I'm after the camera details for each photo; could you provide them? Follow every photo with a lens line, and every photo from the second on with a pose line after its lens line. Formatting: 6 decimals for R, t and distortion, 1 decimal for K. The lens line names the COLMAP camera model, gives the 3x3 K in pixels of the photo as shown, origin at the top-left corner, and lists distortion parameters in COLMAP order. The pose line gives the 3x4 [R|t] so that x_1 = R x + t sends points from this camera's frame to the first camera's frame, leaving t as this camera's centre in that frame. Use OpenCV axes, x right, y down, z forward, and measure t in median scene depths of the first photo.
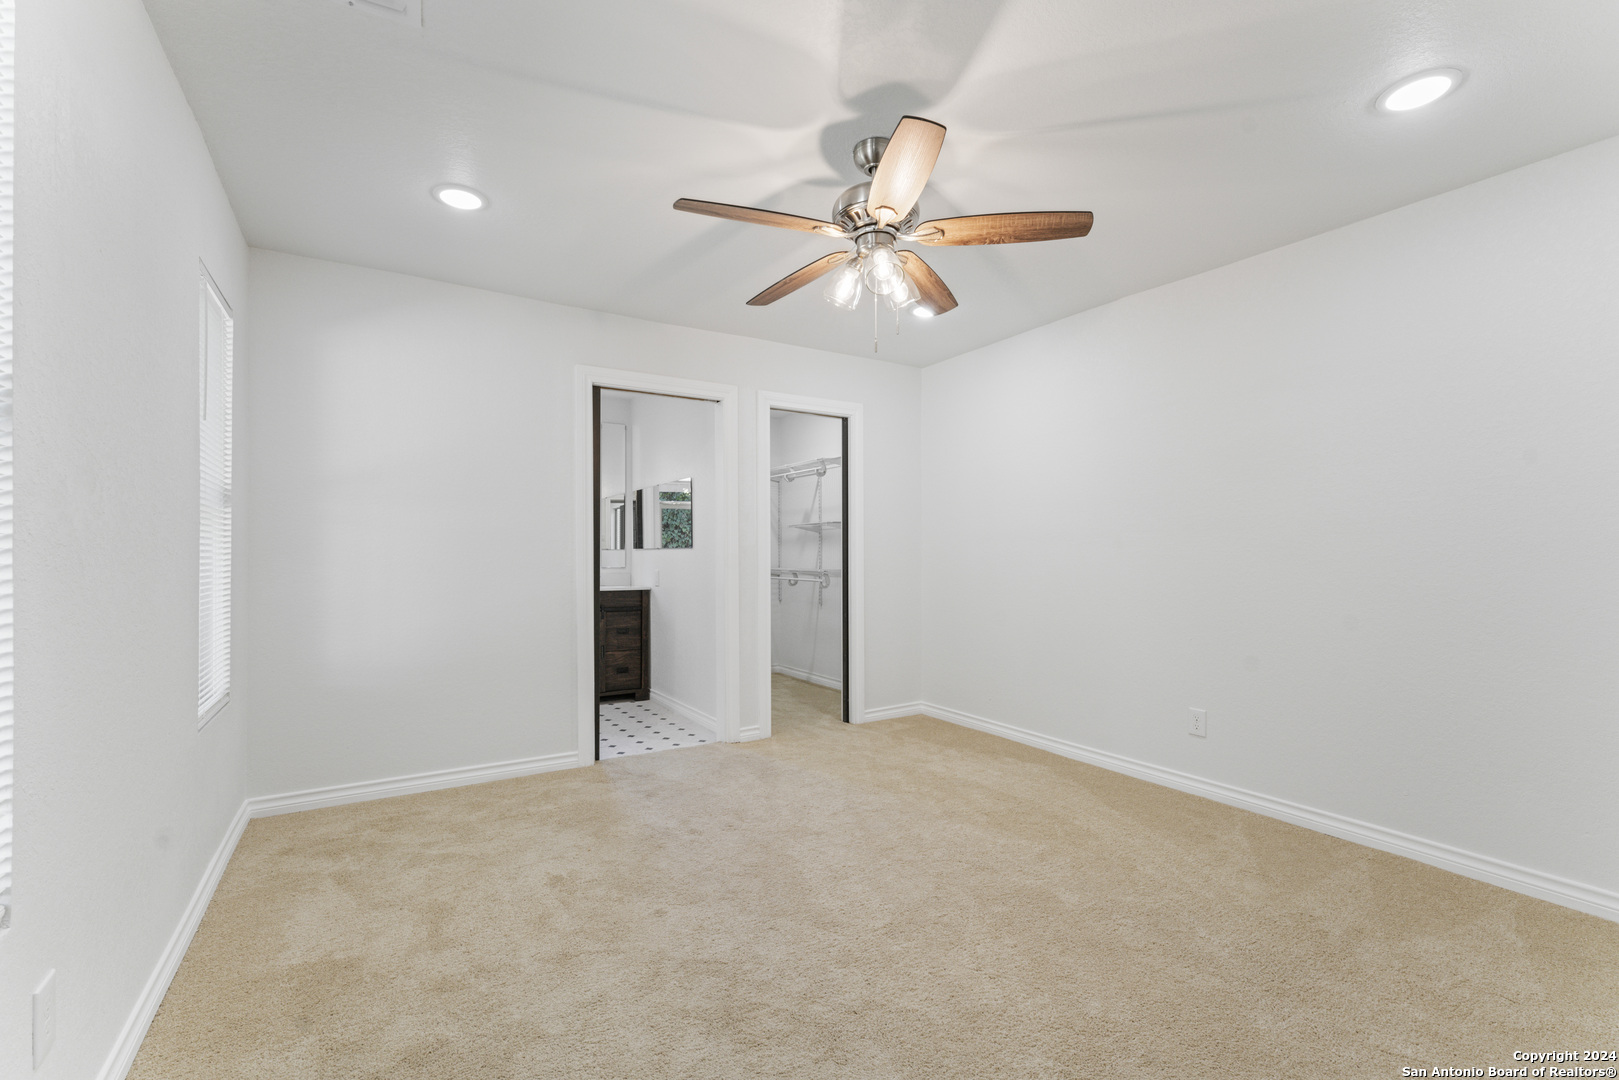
lens RADIAL K [[702.8, 0, 805.2], [0, 702.8, 543.9], [0, 0, 1]] dist [-0.001579, 0.000069]
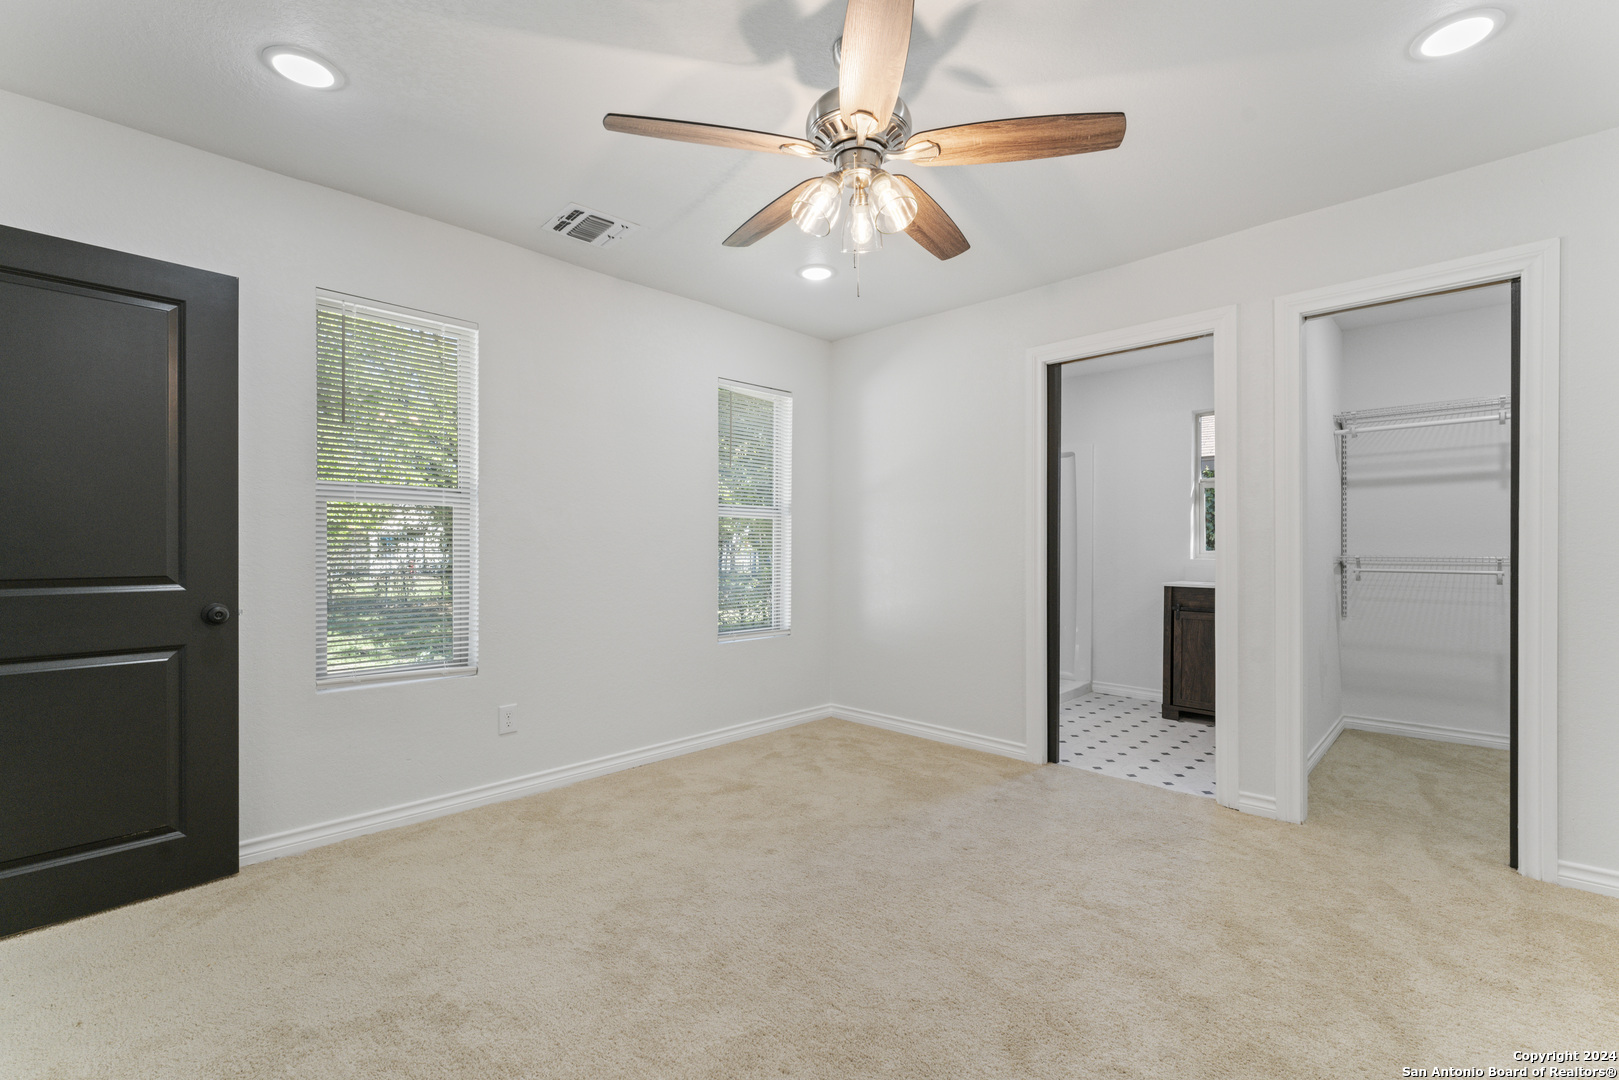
lens RADIAL K [[702.8, 0, 805.2], [0, 702.8, 543.9], [0, 0, 1]] dist [-0.001579, 0.000069]
pose [[0.235670, -0.005267, -0.971819, 0.576361], [0.009895, 0.999946, -0.003020, 0.016438], [0.971783, -0.008904, 0.235709, 0.491671]]
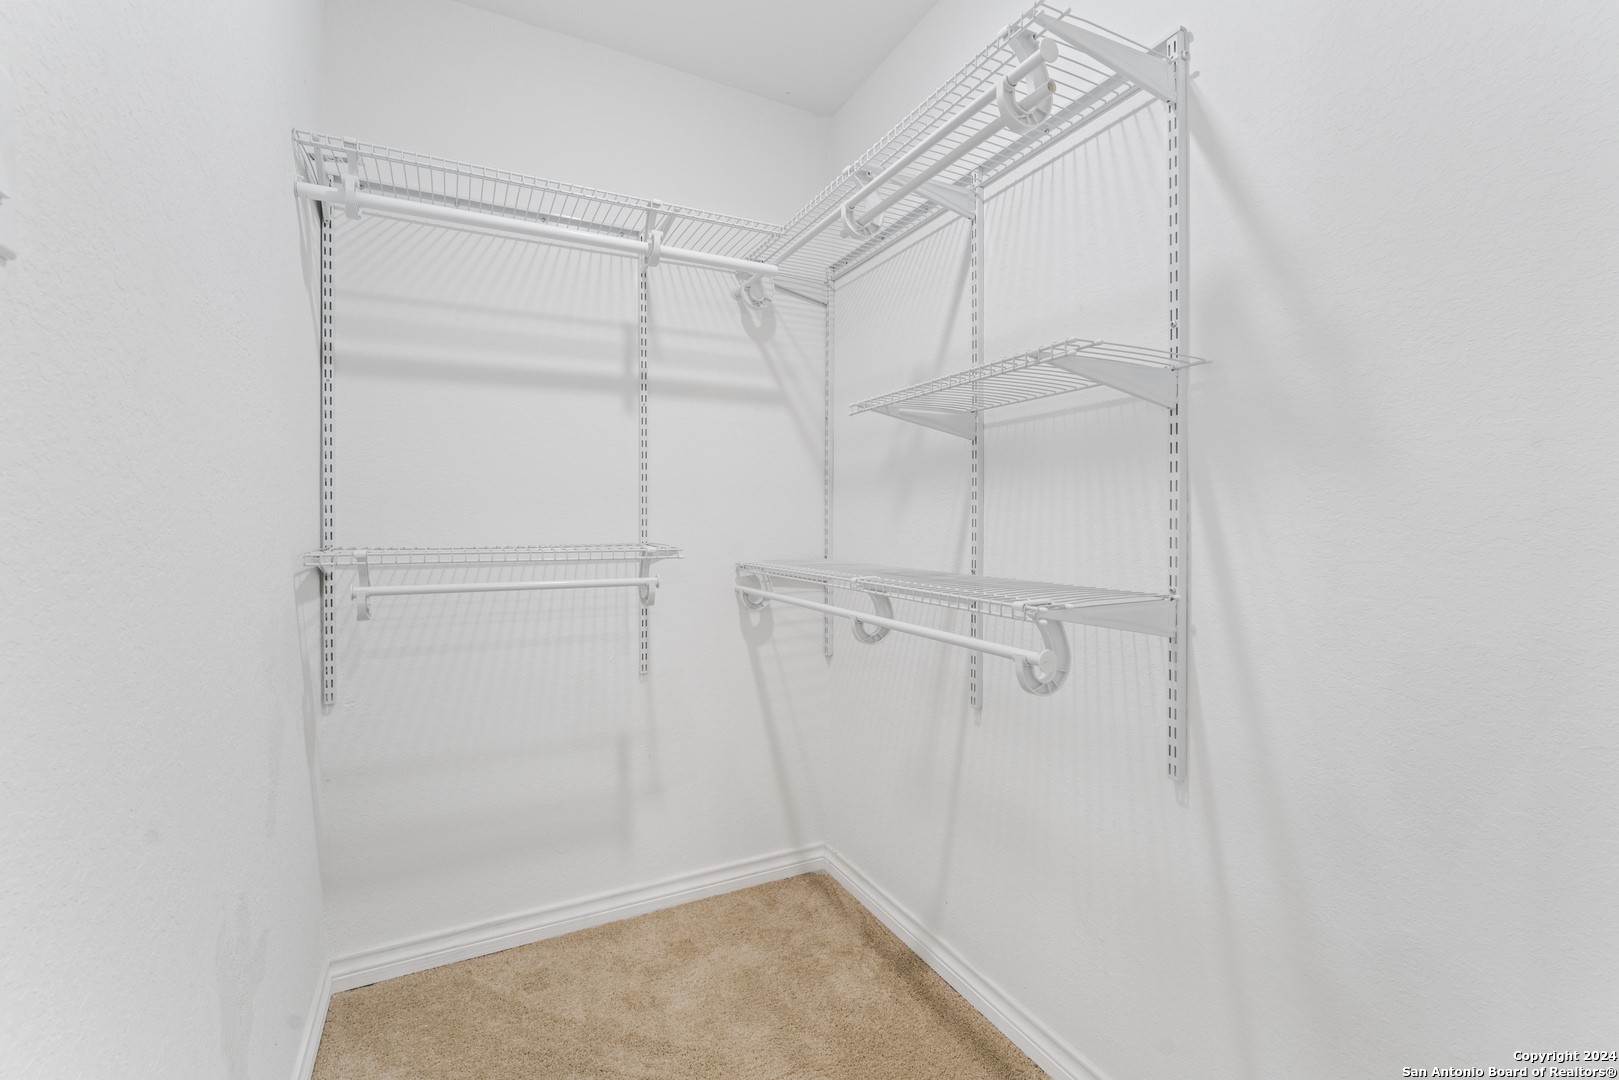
lens RADIAL K [[681.0, 0, 813.4], [0, 681.0, 528.3], [0, 0, 1]] dist [-0.000400, -0.000009]
pose [[0.997315, -0.001402, -0.073222, -0.034906], [0.002858, 0.999800, 0.019783, 0.020967], [0.073179, -0.019939, 0.997119, 1.263581]]
